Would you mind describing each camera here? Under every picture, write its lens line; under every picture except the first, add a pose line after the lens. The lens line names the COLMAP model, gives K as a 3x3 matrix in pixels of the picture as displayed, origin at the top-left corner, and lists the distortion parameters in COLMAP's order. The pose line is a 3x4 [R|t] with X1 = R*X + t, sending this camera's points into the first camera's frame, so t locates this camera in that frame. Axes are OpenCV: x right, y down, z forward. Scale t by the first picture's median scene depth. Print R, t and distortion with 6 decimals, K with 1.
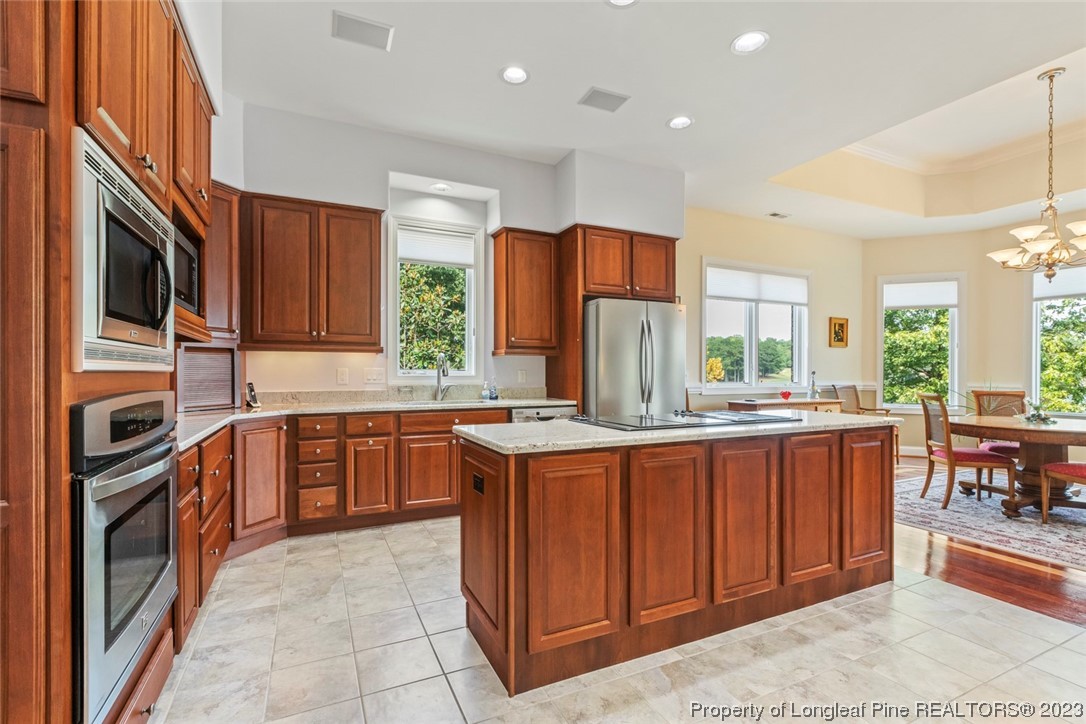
lens RADIAL K [[494.4, 0, 543.2], [0, 494.4, 370.9], [0, 0, 1]] dist [0.001484, -0.000996]
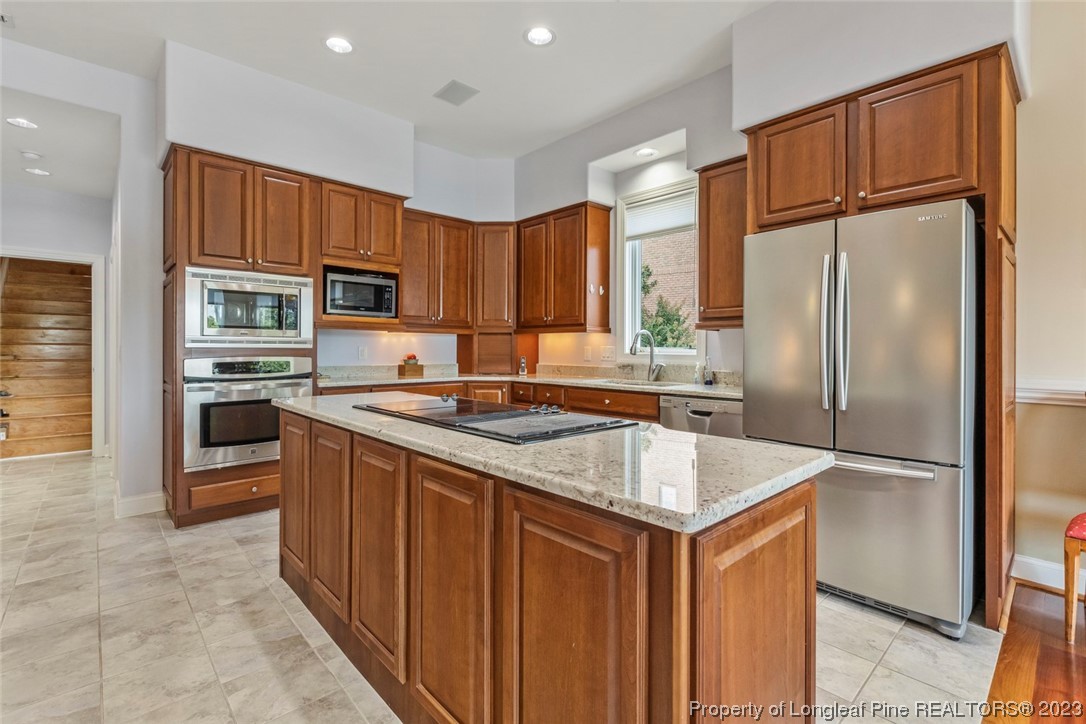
lens RADIAL K [[494.4, 0, 543.0], [0, 494.4, 346.1], [0, 0, 1]] dist [0.001484, -0.000996]
pose [[0.293108, -0.004377, -0.956069, 0.685188], [-0.003116, 0.999980, -0.005534, 0.000488], [0.956074, 0.004601, 0.293088, 0.587918]]
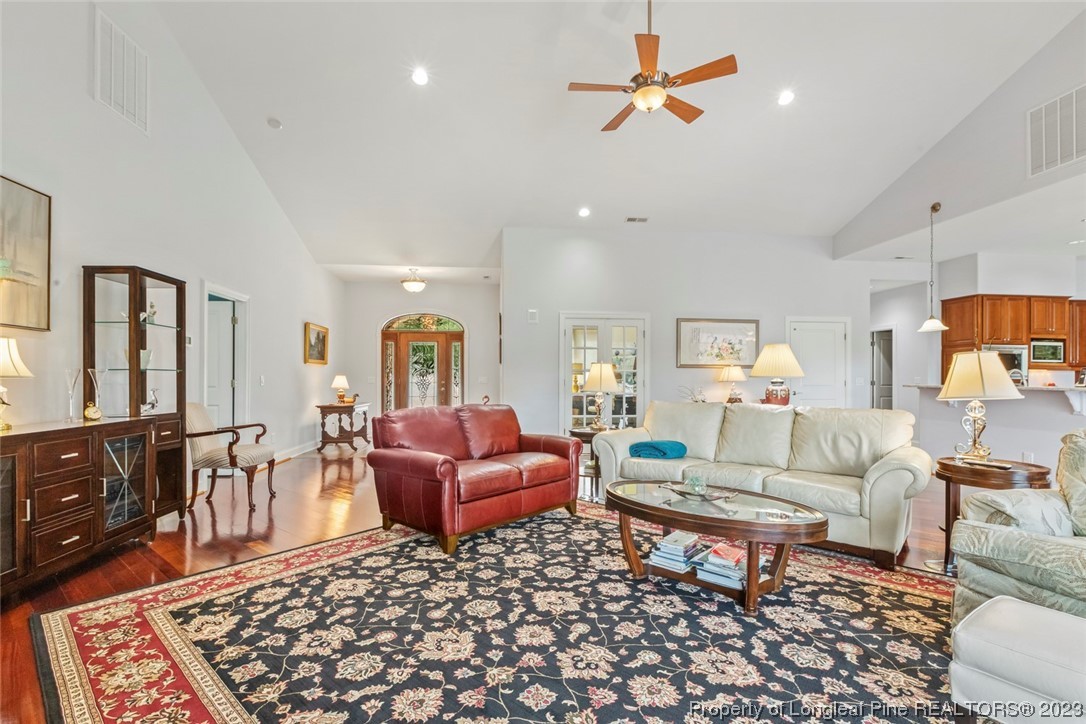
lens RADIAL K [[494.4, 0, 548.4], [0, 494.4, 374.8], [0, 0, 1]] dist [0.001484, -0.000996]
pose [[-0.329120, -0.010660, -0.944228, 2.085982], [-0.008753, 0.999928, -0.008238, 0.016443], [0.944247, 0.005554, -0.329190, -0.675358]]
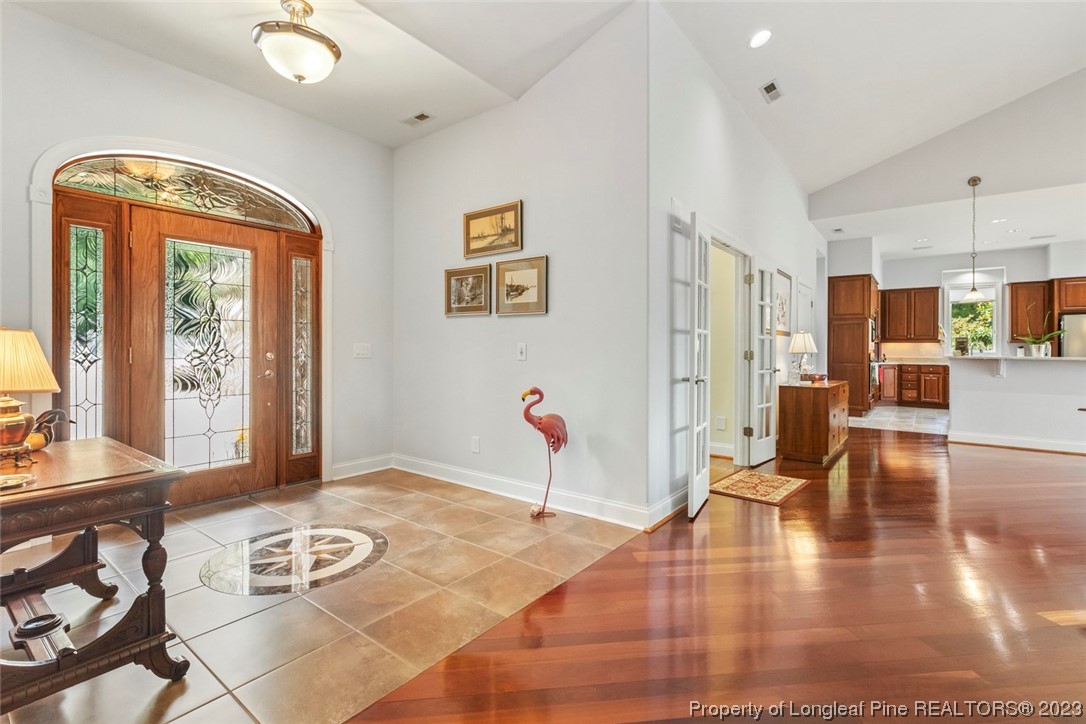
lens RADIAL K [[494.4, 0, 543.5], [0, 494.4, 343.1], [0, 0, 1]] dist [0.001484, -0.000996]
pose [[0.454556, -0.002653, -0.890714, 1.010691], [-0.012501, 0.999878, -0.009357, 0.015216], [0.890631, 0.015388, 0.454467, -1.954848]]
